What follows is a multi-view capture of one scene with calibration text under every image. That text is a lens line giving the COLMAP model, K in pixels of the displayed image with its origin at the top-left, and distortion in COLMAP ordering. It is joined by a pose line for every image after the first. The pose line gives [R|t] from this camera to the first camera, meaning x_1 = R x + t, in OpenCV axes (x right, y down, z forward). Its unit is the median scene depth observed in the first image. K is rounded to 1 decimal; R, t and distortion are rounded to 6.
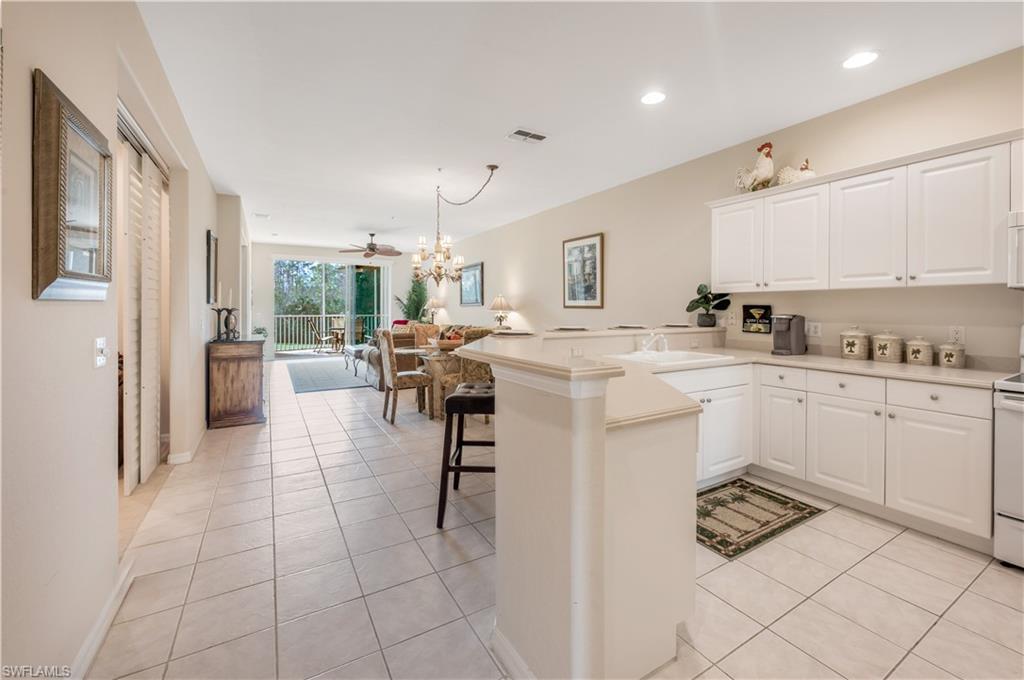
lens RADIAL K [[419.2, 0, 513.8], [0, 419.2, 315.2], [0, 0, 1]] dist [0.001734, 0.000447]
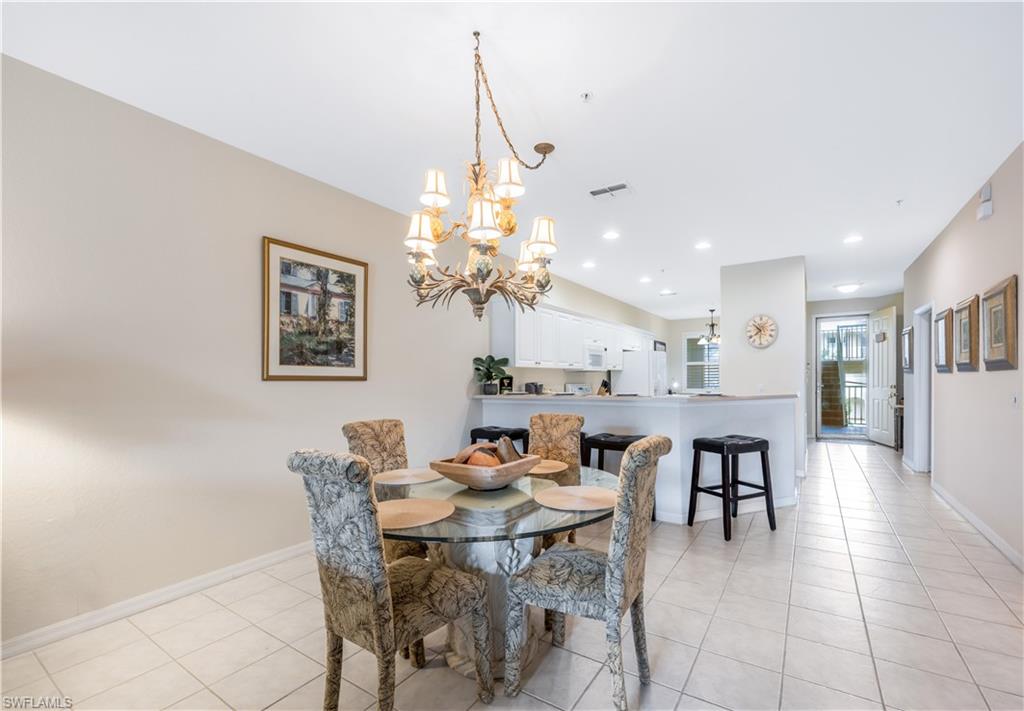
lens RADIAL K [[436.6, 0, 534.5], [0, 436.6, 382.5], [0, 0, 1]] dist [-0.000690, 0.000078]
pose [[-0.456404, -0.003639, 0.889765, -0.606579], [0.023954, 0.999579, 0.016375, -0.021086], [-0.889450, 0.028787, -0.456125, 1.291881]]
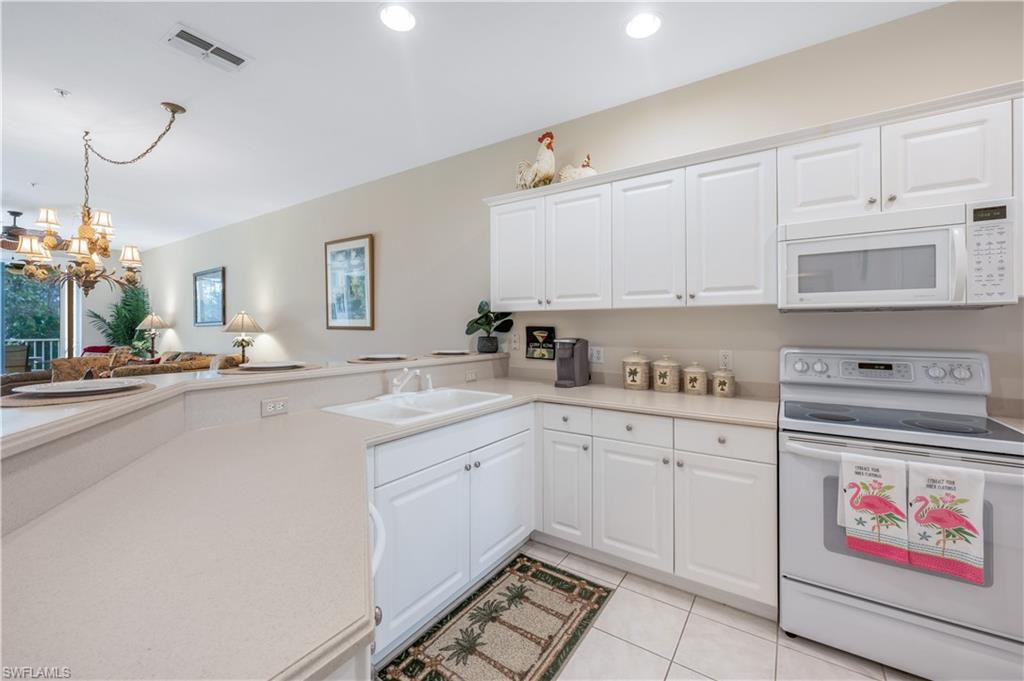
lens RADIAL K [[413.0, 0, 513.6], [0, 413.0, 329.1], [0, 0, 1]] dist [-0.001371, 0.000144]
pose [[0.904038, -0.004498, 0.427429, 0.142633], [0.009021, 0.999923, -0.008556, -0.009960], [-0.427357, 0.011591, 0.904009, 0.220243]]
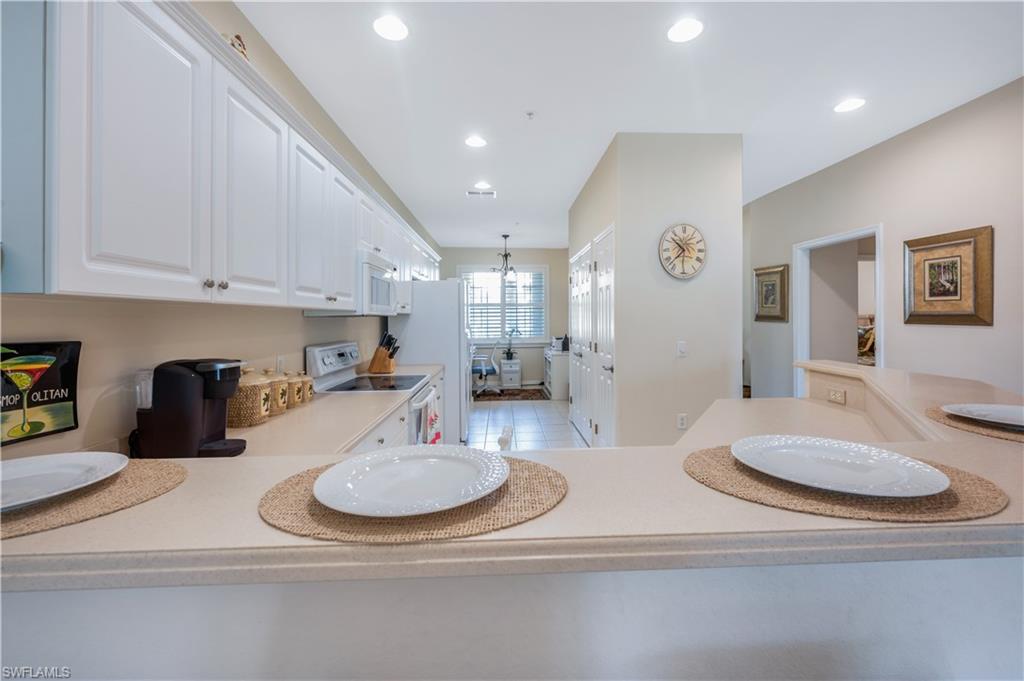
lens RADIAL K [[419.2, 0, 513.8], [0, 419.2, 315.7], [0, 0, 1]] dist [0.001734, 0.000447]
pose [[-0.876964, 0.007388, 0.480500, 0.127826], [0.013077, 0.999878, 0.008494, -0.033006], [-0.480378, 0.013733, -0.876954, 0.896032]]
